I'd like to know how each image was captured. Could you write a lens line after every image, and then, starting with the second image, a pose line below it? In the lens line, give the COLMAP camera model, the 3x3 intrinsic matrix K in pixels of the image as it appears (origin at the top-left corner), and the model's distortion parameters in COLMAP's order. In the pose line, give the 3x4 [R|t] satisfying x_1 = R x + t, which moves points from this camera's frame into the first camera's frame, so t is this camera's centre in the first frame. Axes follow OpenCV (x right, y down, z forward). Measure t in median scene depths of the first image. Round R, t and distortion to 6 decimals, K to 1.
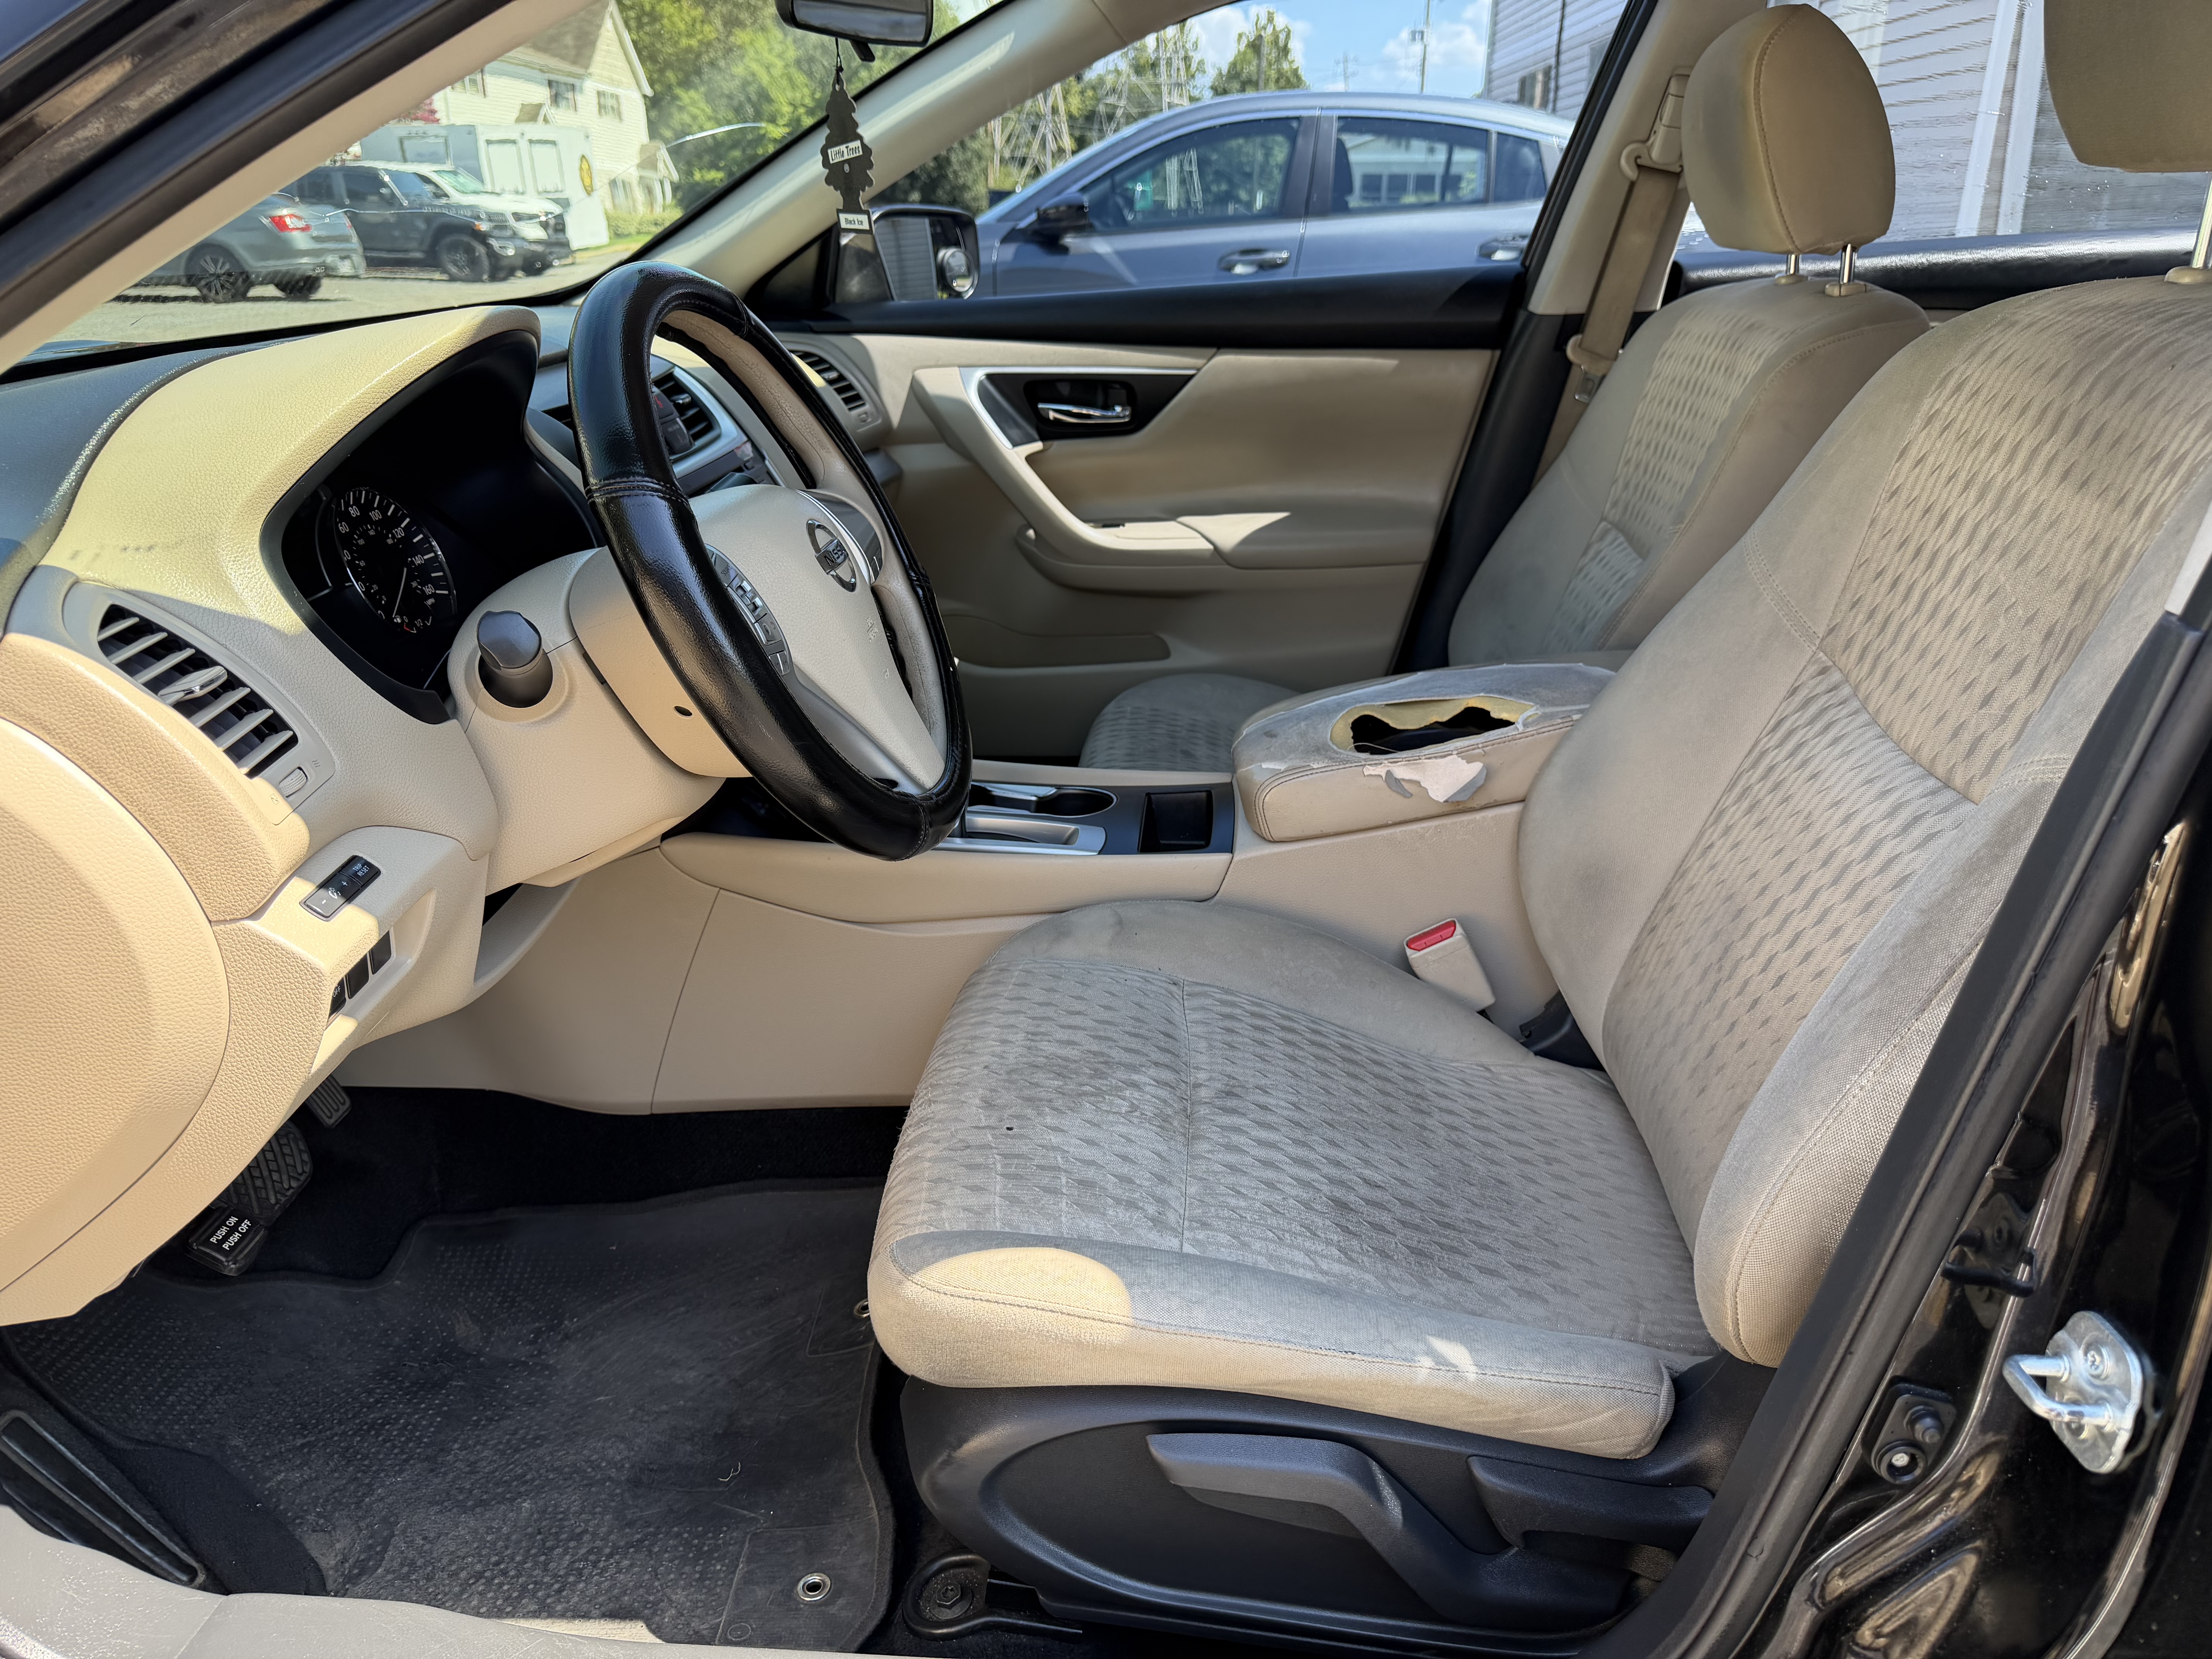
lens RADIAL K [[1524.4, 0, 1106.0], [0, 1524.4, 829.5], [0, 0, 1]] dist [-0.007171, -0.003329]
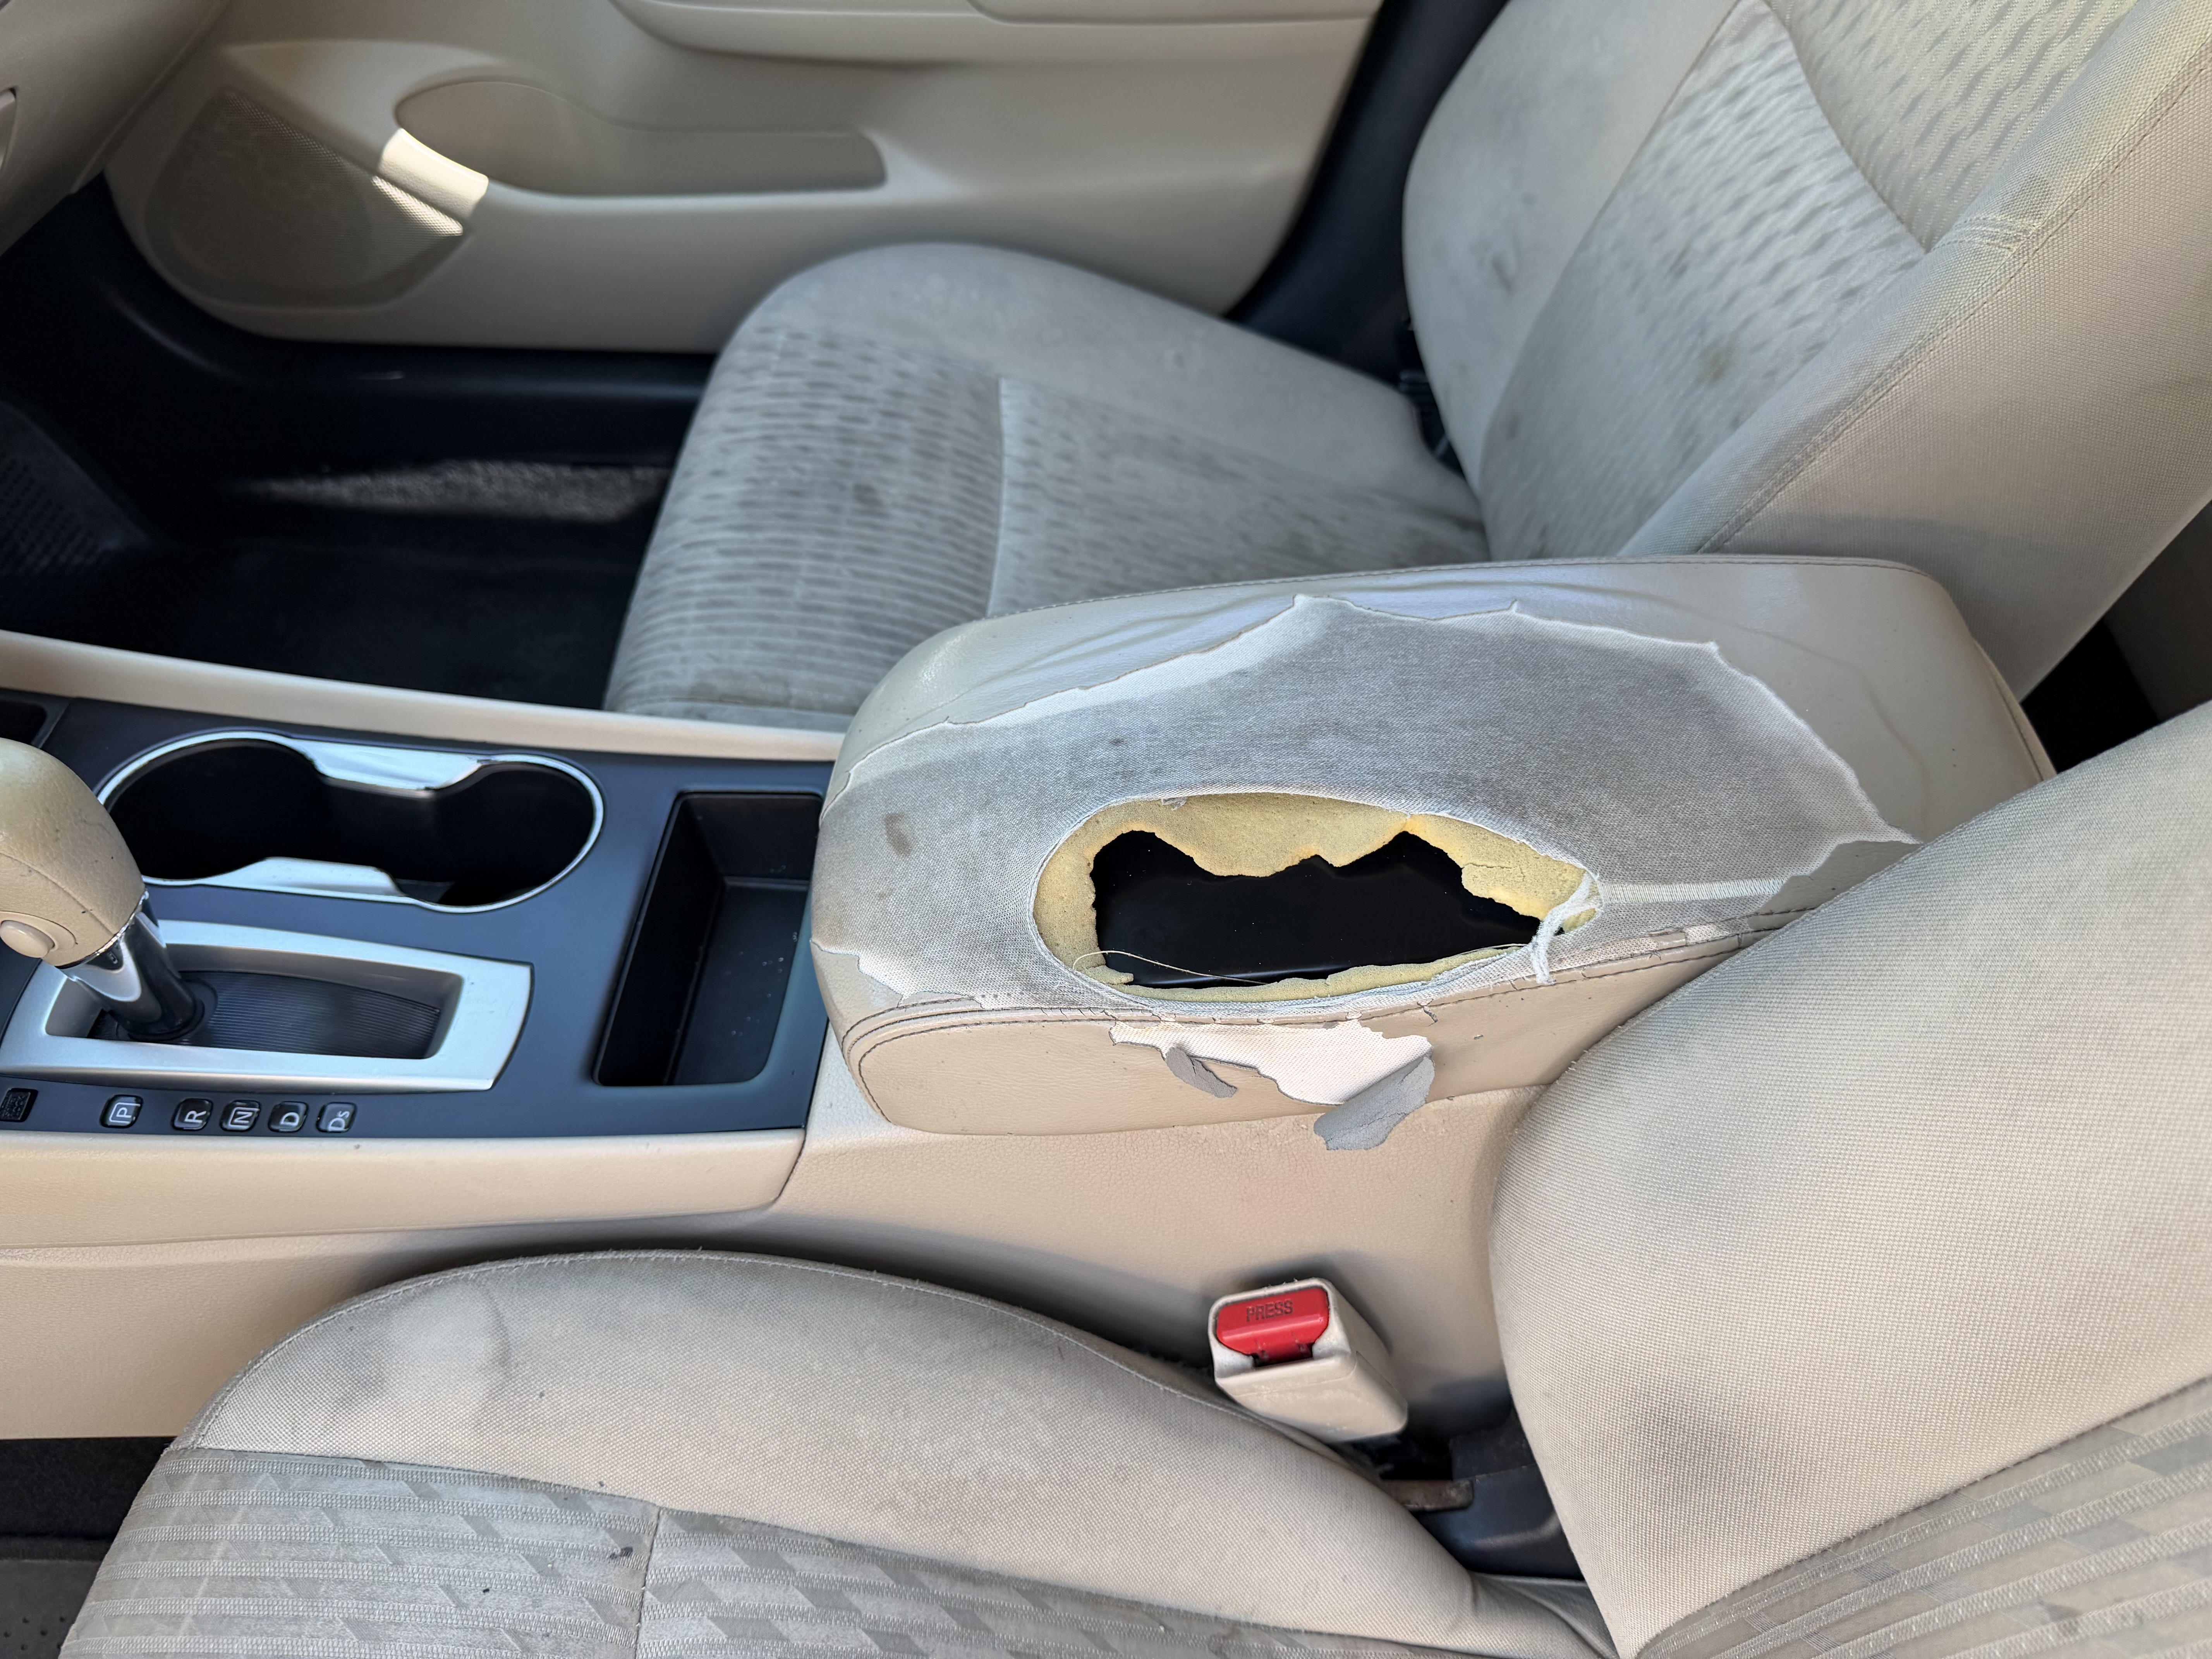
lens RADIAL K [[1514.0, 0, 1160.8], [0, 1514.0, 831.6], [0, 0, 1]] dist [-0.001003, -0.001408]
pose [[0.996186, -0.005248, 0.087102, 0.143484], [-0.034782, 0.891579, 0.451528, -0.242044], [-0.080028, -0.452835, 0.887995, 0.668651]]
